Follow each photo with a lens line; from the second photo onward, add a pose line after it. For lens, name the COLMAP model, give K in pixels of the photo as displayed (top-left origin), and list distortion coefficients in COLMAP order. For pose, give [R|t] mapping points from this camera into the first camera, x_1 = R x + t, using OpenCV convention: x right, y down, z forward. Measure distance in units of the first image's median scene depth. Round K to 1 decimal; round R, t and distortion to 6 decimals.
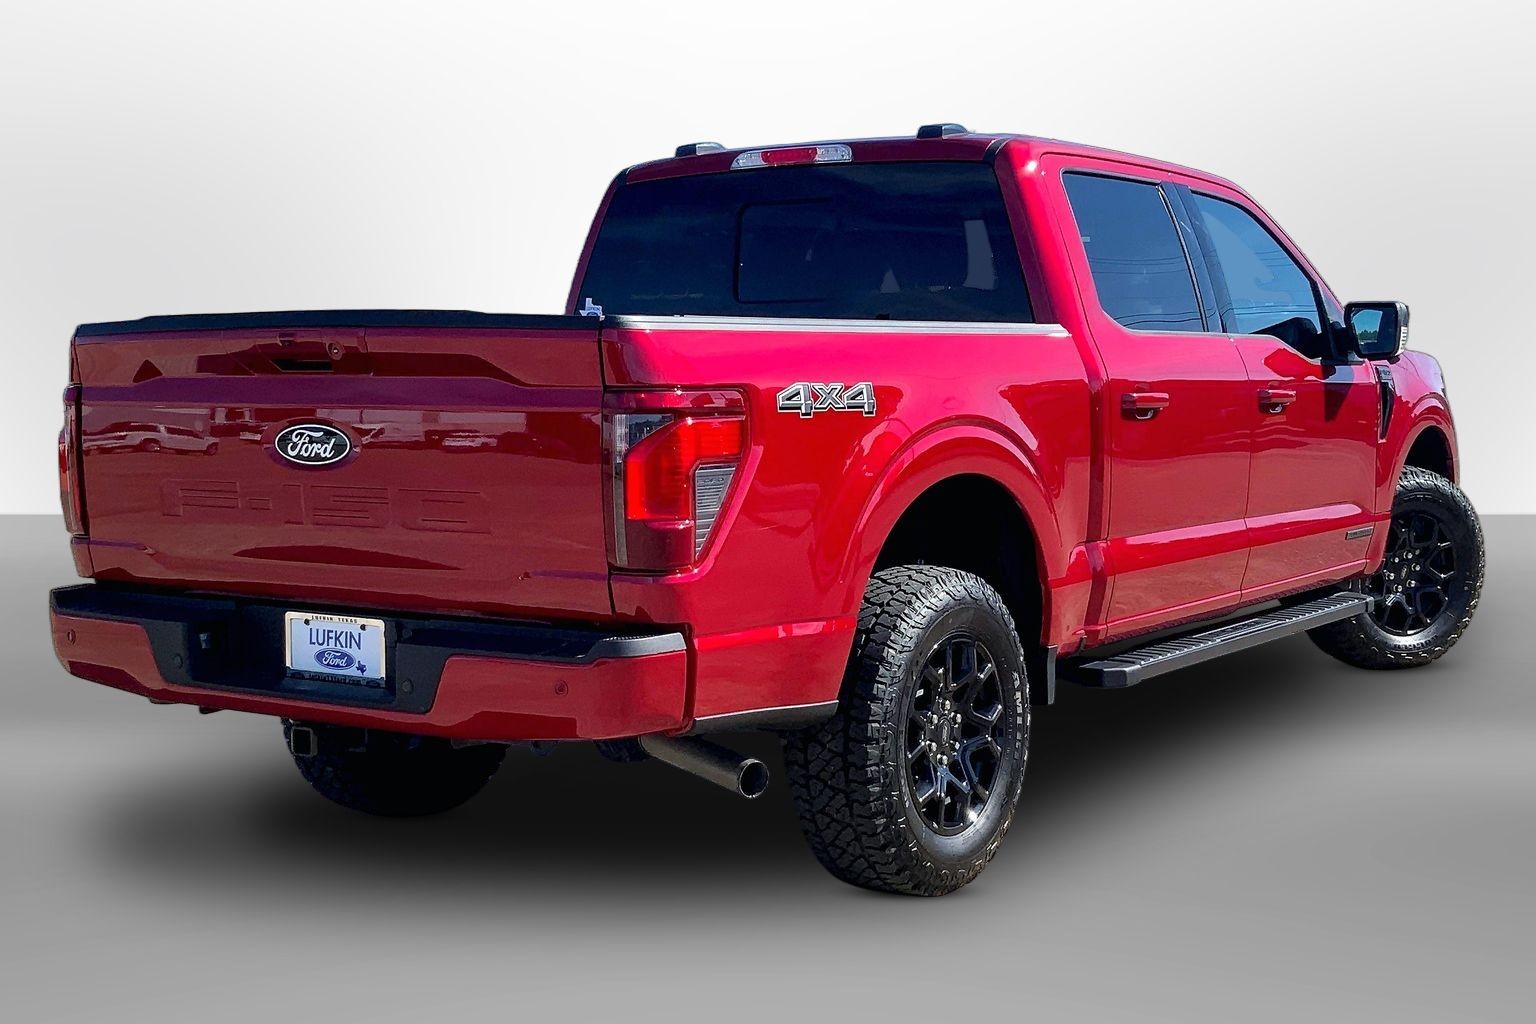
lens RADIAL K [[2123.1, 0, 768.0], [0, 2123.1, 512.0], [0, 0, 1]] dist [0.025410, 0.024633]
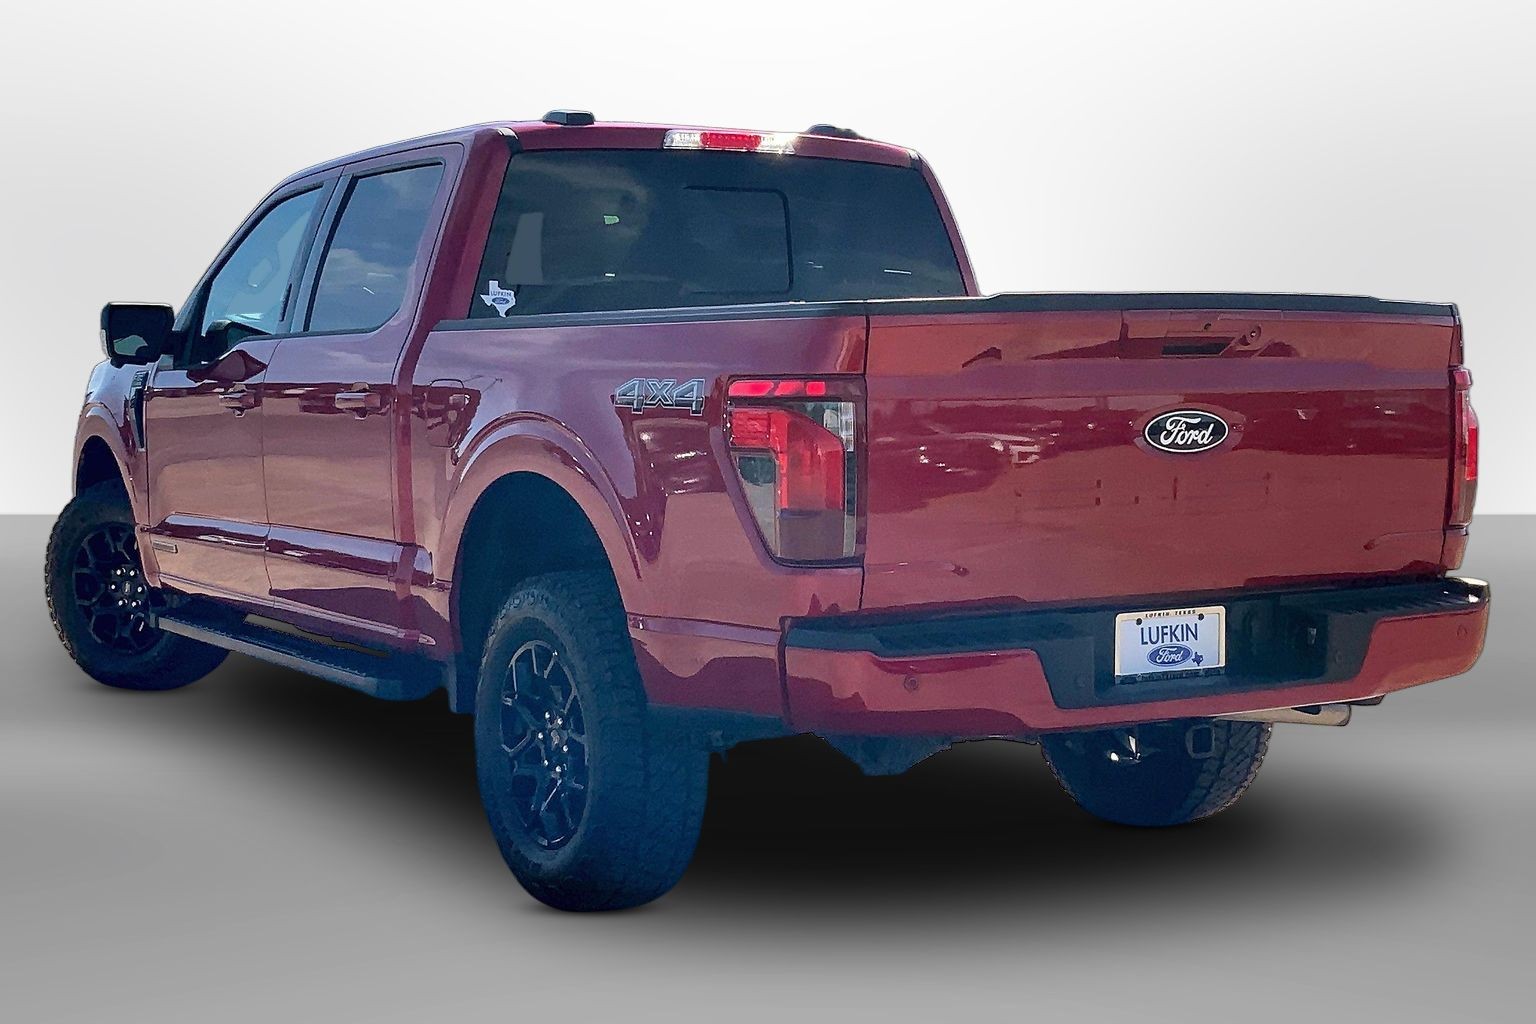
lens RADIAL K [[2342.9, 0, 768.0], [0, 2342.9, 512.0], [0, 0, 1]] dist [0.021126, -0.022593]
pose [[0.410189, -0.056379, 0.910256, -1.240861], [0.072440, 0.996948, 0.029105, -0.039453], [-0.909119, 0.054000, 0.413022, 0.724445]]
